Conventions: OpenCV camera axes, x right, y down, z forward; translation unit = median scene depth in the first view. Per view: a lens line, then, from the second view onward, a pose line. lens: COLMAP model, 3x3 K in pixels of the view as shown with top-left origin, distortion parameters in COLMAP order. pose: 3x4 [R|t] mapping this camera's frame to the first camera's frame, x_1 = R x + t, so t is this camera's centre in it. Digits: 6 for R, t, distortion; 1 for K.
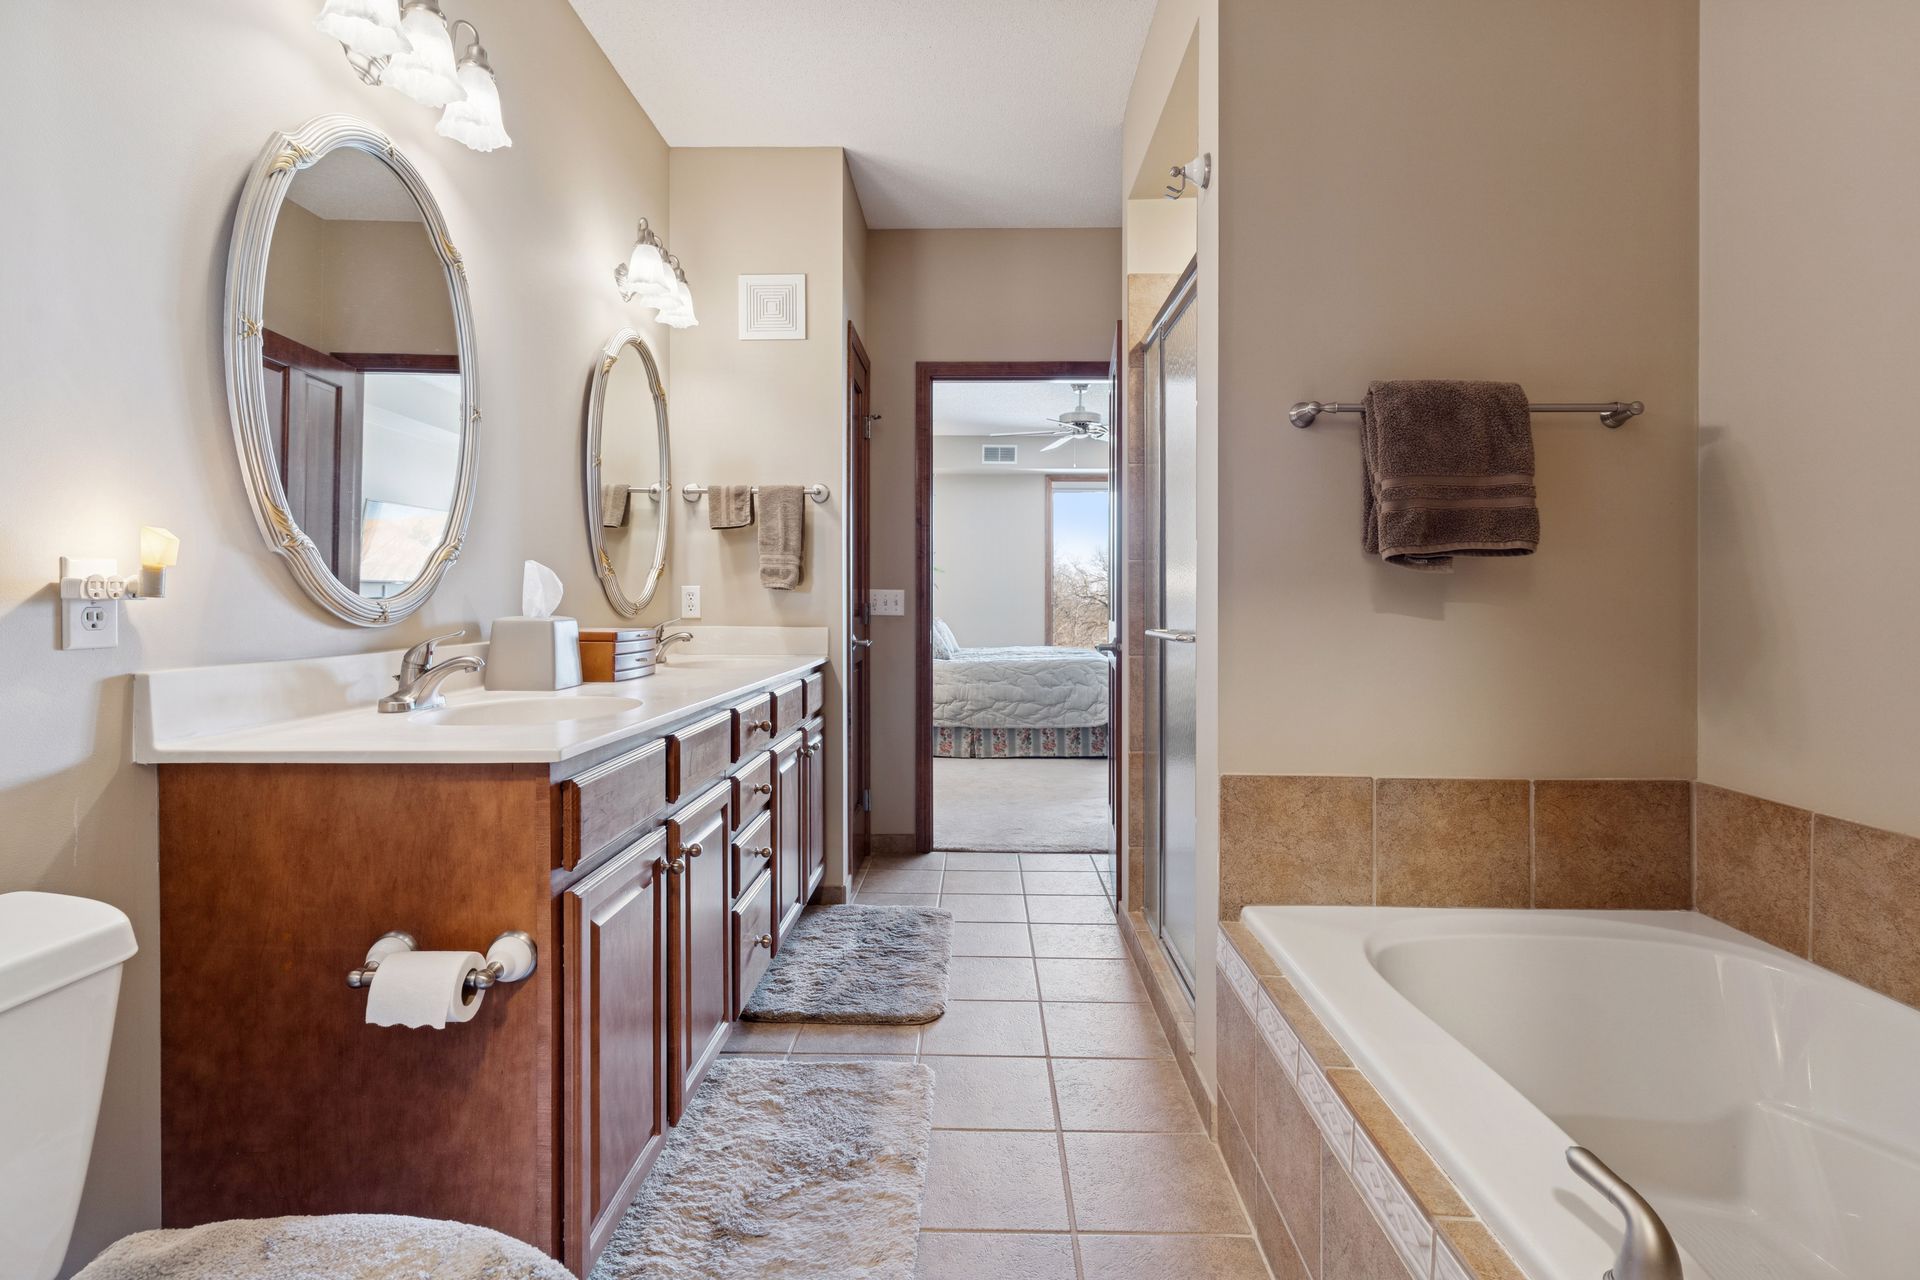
lens RADIAL K [[924.6, 0, 970.1], [0, 924.6, 605.9], [0, 0, 1]] dist [0.000945, 0.000540]
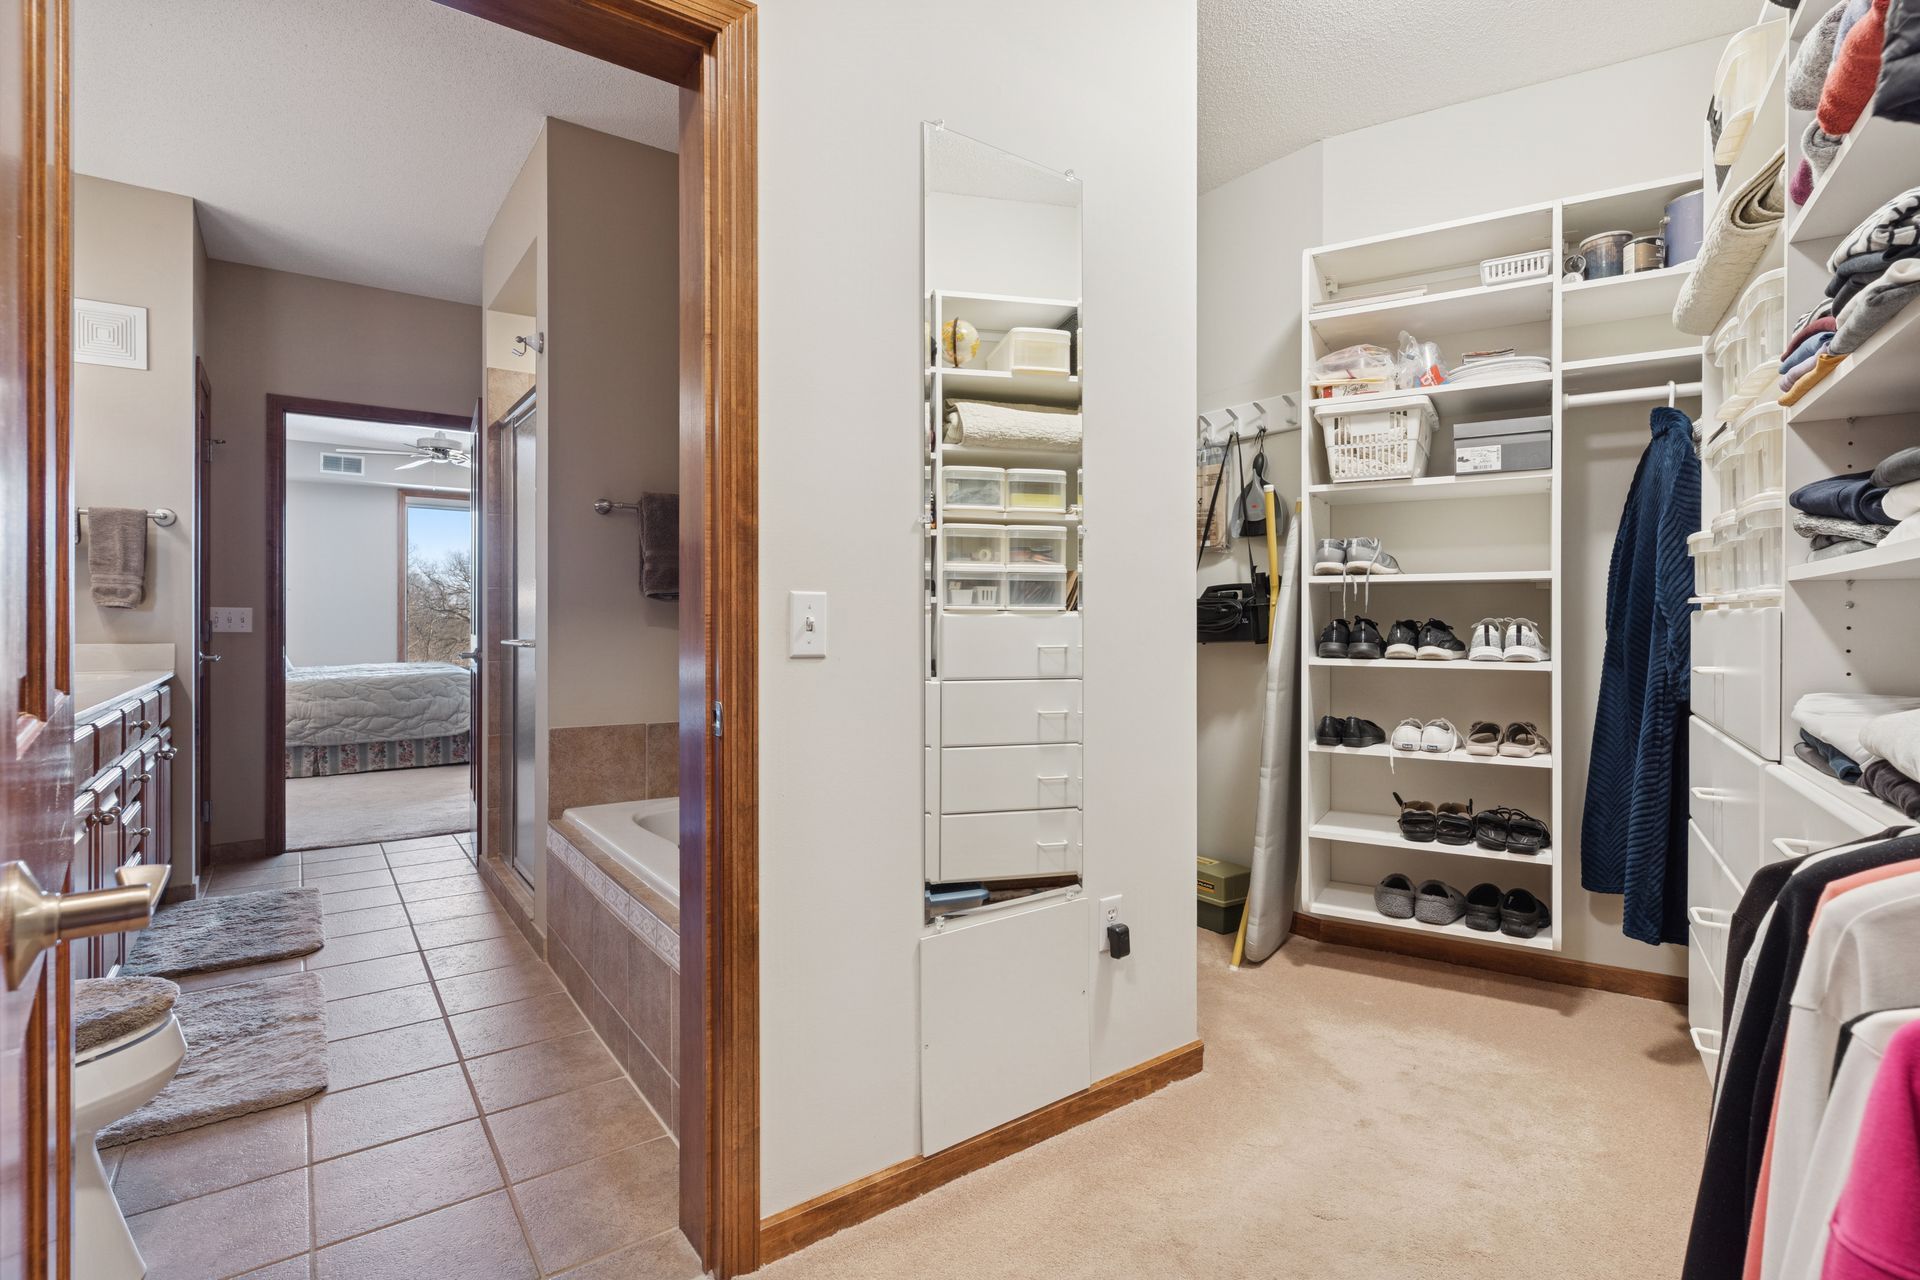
lens RADIAL K [[924.6, 0, 965.9], [0, 924.6, 614.8], [0, 0, 1]] dist [0.000945, 0.000540]
pose [[0.801786, 0.001681, 0.597609, -0.061464], [0.002550, 0.999977, -0.006234, -0.001014], [-0.597606, 0.006523, 0.801763, -0.409785]]
